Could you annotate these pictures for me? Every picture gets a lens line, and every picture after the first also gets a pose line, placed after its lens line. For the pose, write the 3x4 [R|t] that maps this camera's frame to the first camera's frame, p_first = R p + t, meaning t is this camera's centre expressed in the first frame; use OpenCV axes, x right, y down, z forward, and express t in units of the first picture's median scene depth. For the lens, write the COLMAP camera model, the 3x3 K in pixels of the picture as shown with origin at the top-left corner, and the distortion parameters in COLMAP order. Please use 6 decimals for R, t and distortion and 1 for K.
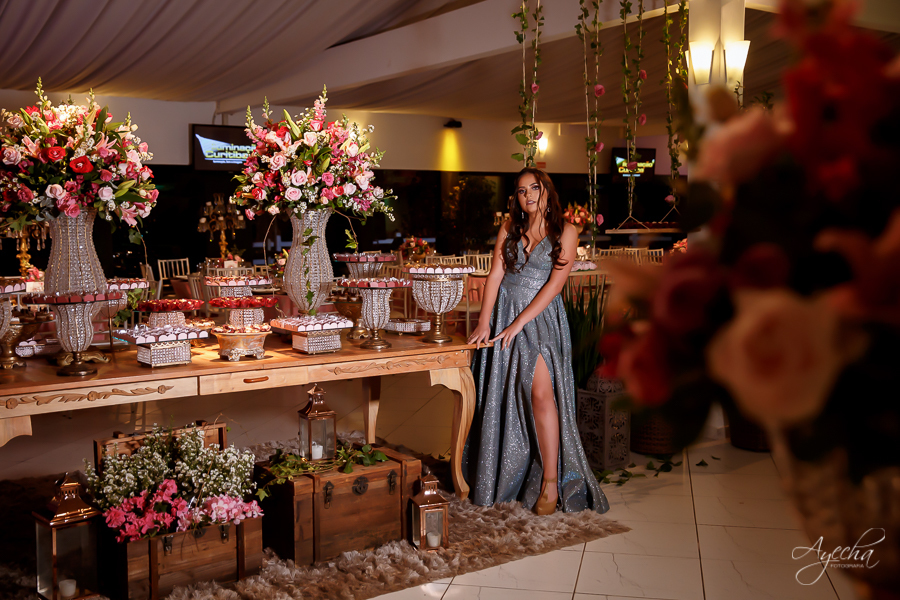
lens RADIAL K [[980.0, 0, 446.9], [0, 980.0, 284.4], [0, 0, 1]] dist [0.006761, 0.014565]
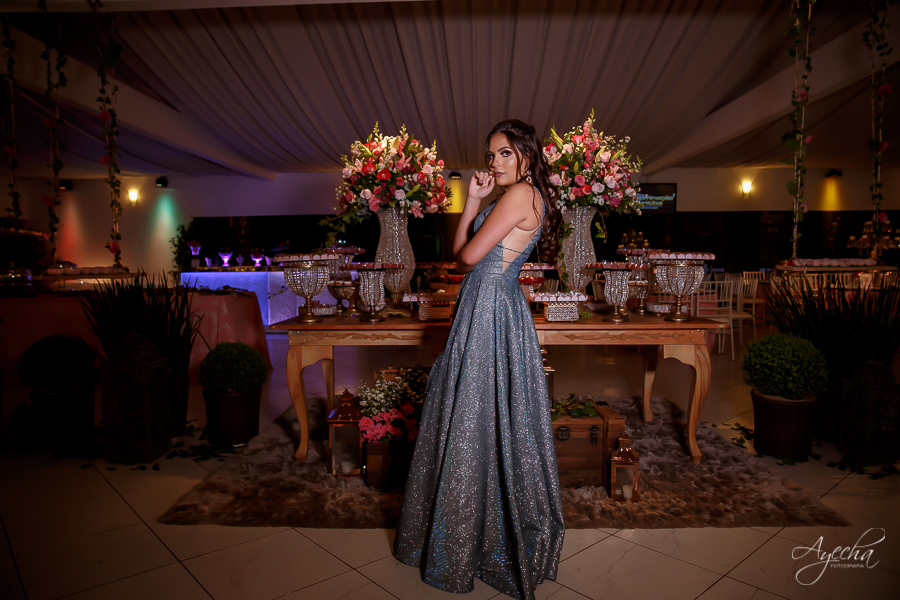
lens RADIAL K [[609.8, 0, 450.0], [0, 609.8, 300.0], [0, 0, 1]] dist [-0.117704, 0.090172]
pose [[0.806309, 0.037489, -0.590306, 0.198086], [-0.039426, 0.999176, 0.009603, 0.040393], [0.590180, 0.015530, 0.807123, 0.301835]]
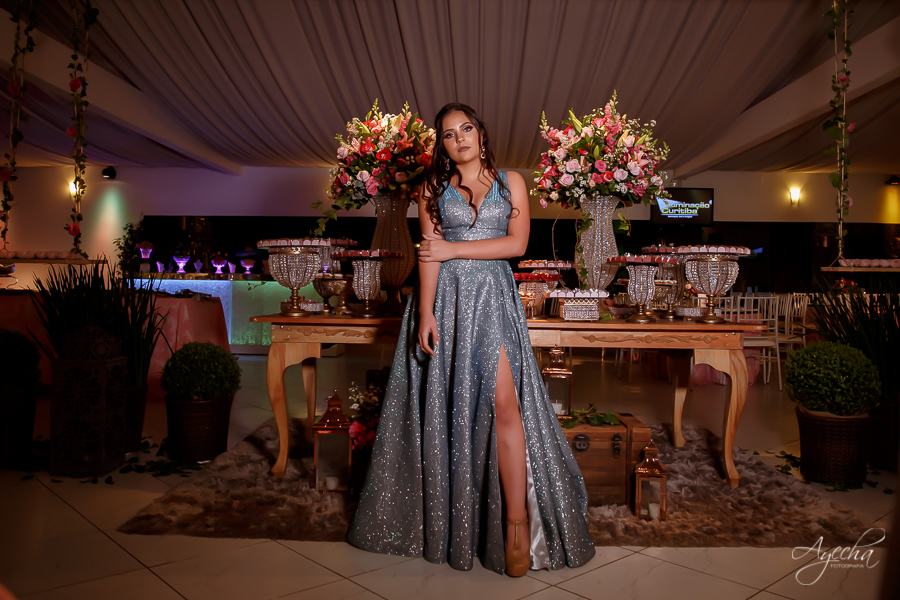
lens RADIAL K [[742.1, 0, 450.3], [0, 742.1, 252.9], [0, 0, 1]] dist [-0.118654, 0.091139]
pose [[0.812357, -0.008076, -0.583105, 0.224597], [-0.060578, 0.993326, -0.098153, 0.081125], [0.580006, 0.115059, 0.806446, 0.245623]]
